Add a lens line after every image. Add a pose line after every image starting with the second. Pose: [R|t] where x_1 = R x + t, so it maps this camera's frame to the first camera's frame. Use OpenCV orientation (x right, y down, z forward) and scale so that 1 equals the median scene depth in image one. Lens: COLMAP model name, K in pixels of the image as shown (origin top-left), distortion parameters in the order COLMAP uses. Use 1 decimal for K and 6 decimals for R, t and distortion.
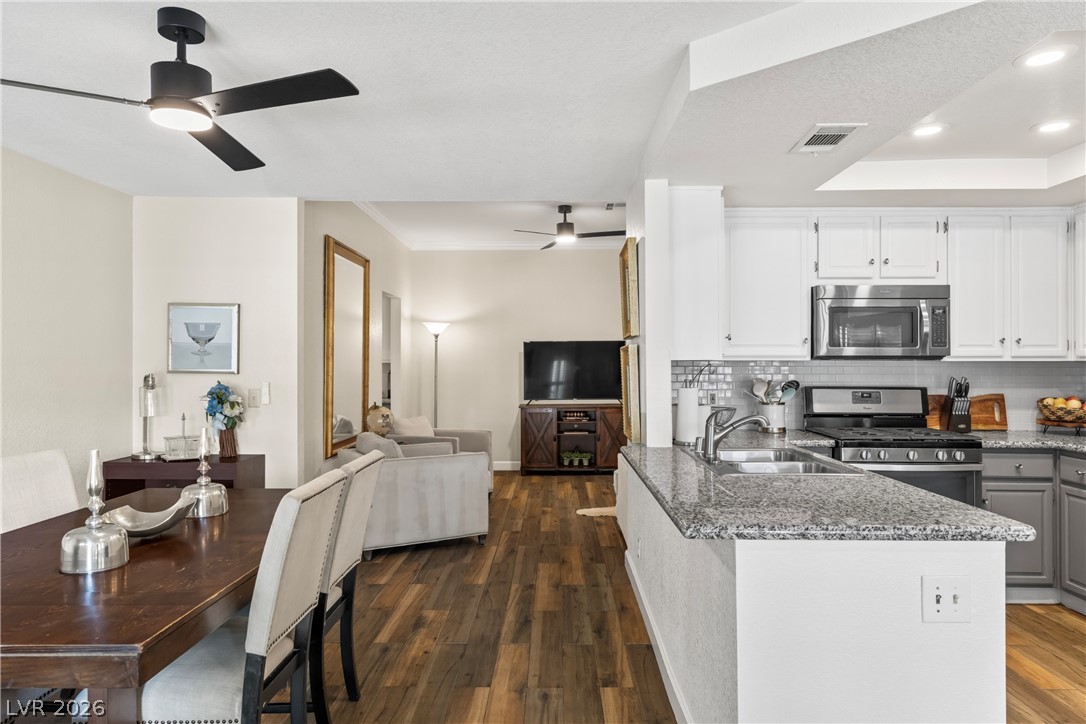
lens RADIAL K [[707.4, 0, 544.1], [0, 707.4, 357.4], [0, 0, 1]] dist [0.000131, 0.001164]
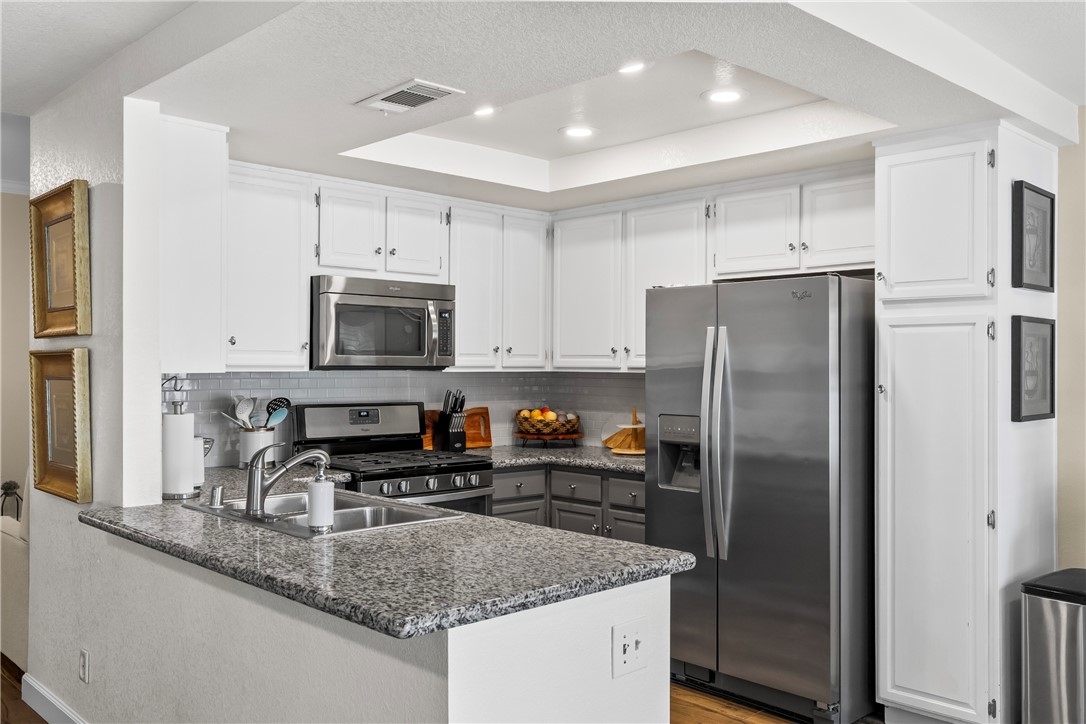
lens RADIAL K [[925.2, 0, 545.6], [0, 925.2, 355.4], [0, 0, 1]] dist [-0.002582, 0.014008]
pose [[0.707057, 0.010096, 0.707085, -0.155351], [-0.010013, 0.999941, -0.004264, -0.011441], [-0.707086, -0.004065, 0.707116, 0.106189]]
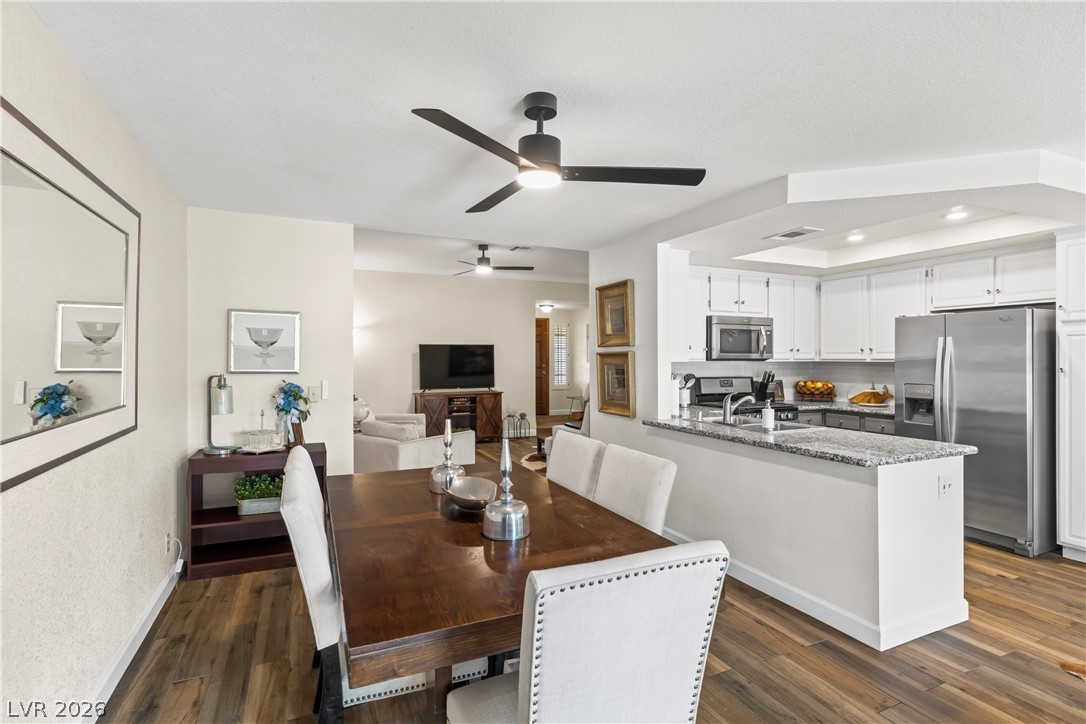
lens RADIAL K [[528.3, 0, 545.3], [0, 528.3, 357.6], [0, 0, 1]] dist [-0.001804, -0.000219]
pose [[0.903999, 0.001167, 0.427534, -0.476345], [-0.004044, 0.999975, 0.005820, -0.009917], [-0.427516, -0.006990, 0.903981, 0.066196]]
